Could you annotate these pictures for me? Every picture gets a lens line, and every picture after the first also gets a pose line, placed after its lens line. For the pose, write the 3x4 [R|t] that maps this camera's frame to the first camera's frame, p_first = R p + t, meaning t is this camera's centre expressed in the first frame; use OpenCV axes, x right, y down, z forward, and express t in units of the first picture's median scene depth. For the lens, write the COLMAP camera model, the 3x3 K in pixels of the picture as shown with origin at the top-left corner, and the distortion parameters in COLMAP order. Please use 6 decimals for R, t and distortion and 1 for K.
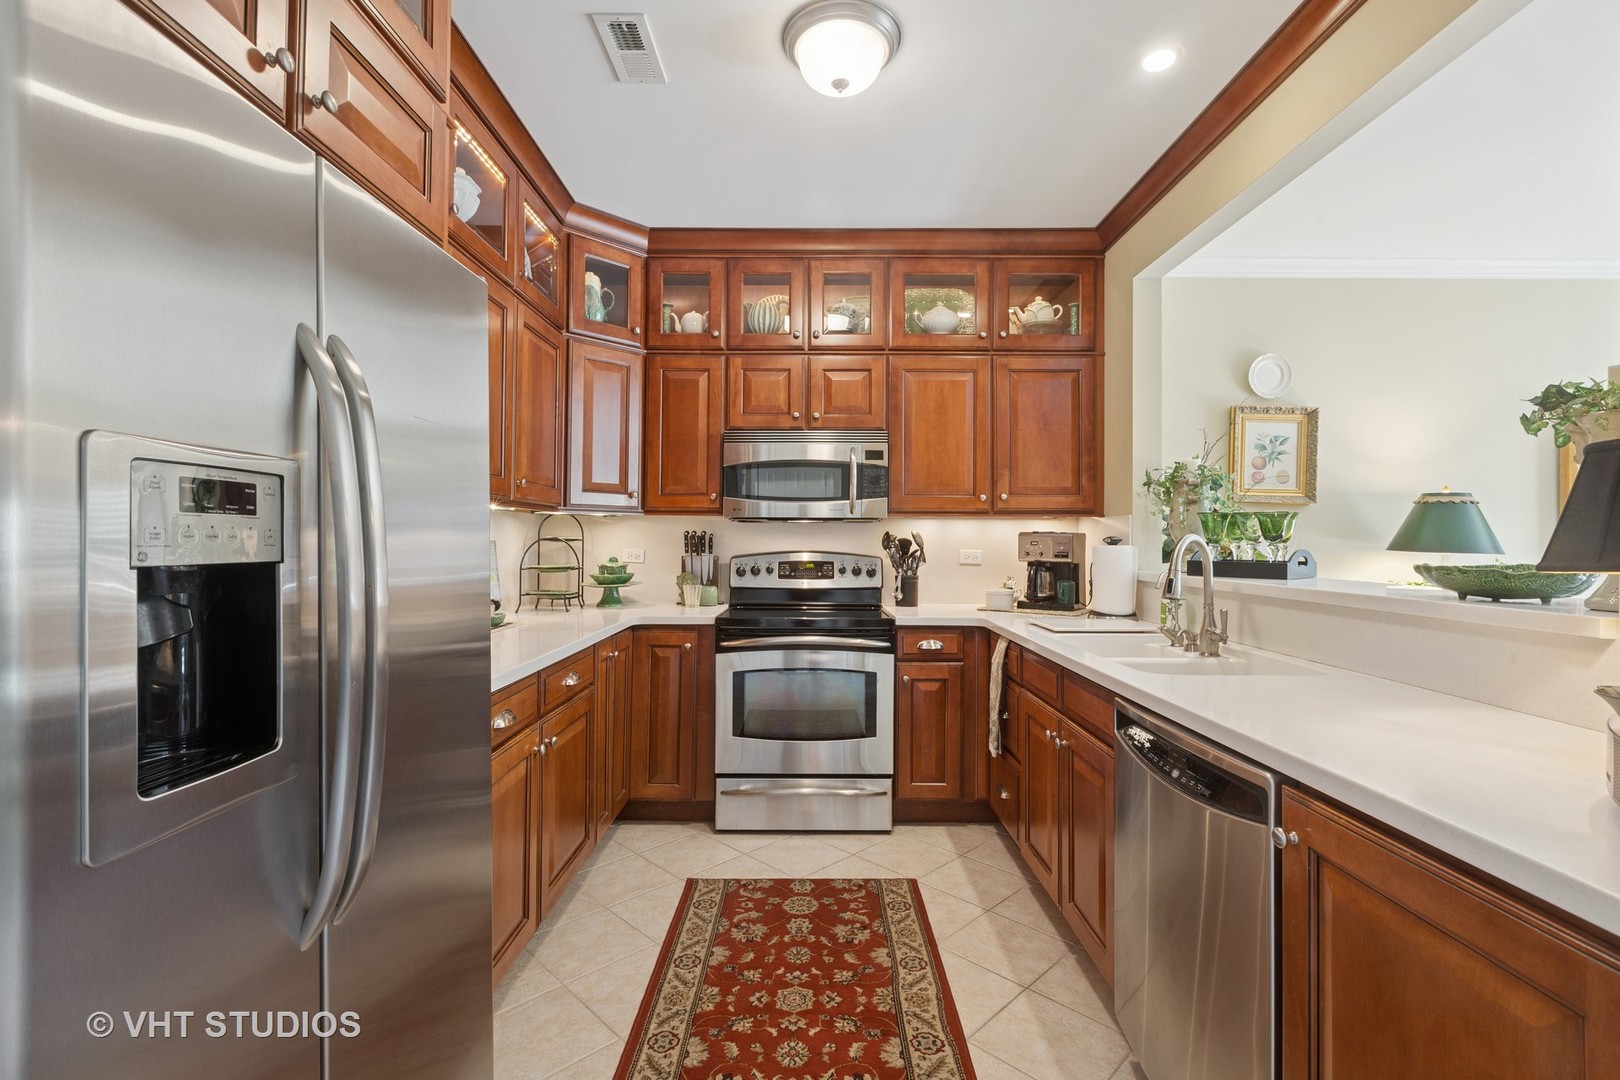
lens RADIAL K [[731.9, 0, 797.7], [0, 731.9, 536.7], [0, 0, 1]] dist [-0.000654, -0.000630]
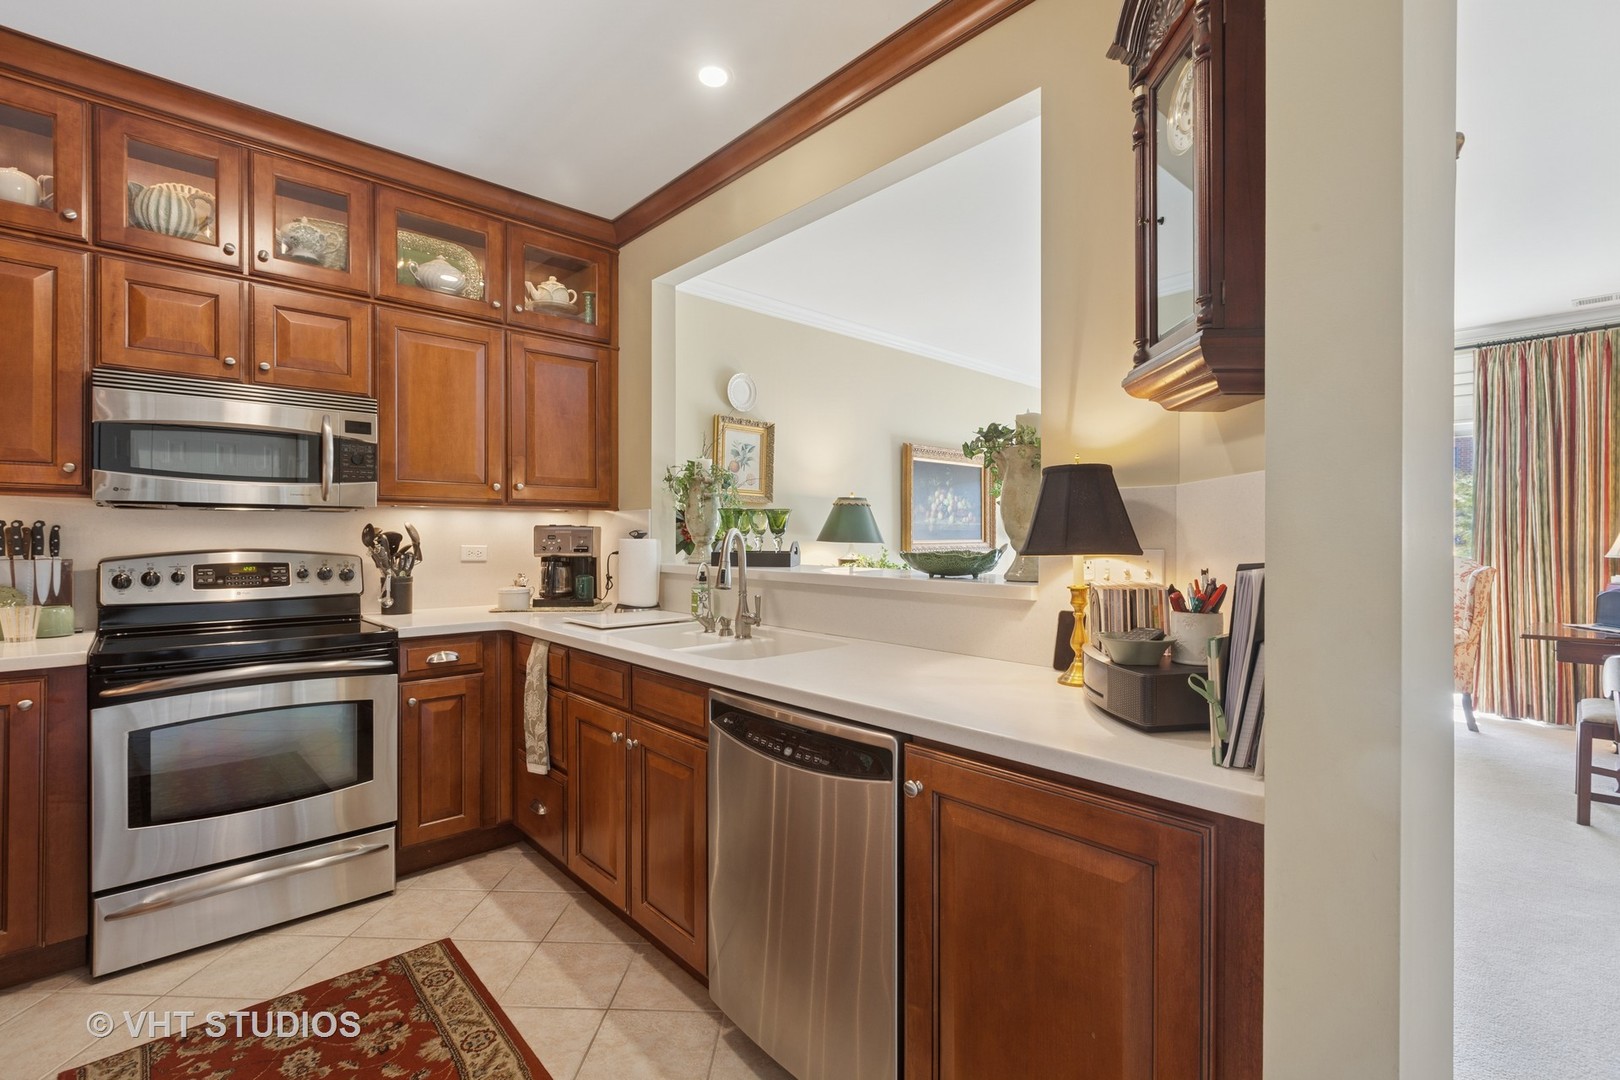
lens RADIAL K [[731.9, 0, 810.9], [0, 731.9, 541.3], [0, 0, 1]] dist [-0.000654, -0.000630]
pose [[0.731511, -0.008715, 0.681774, -0.082522], [-0.001236, 0.999900, 0.014108, 0.000506], [-0.681828, -0.011163, 0.731427, 0.086915]]
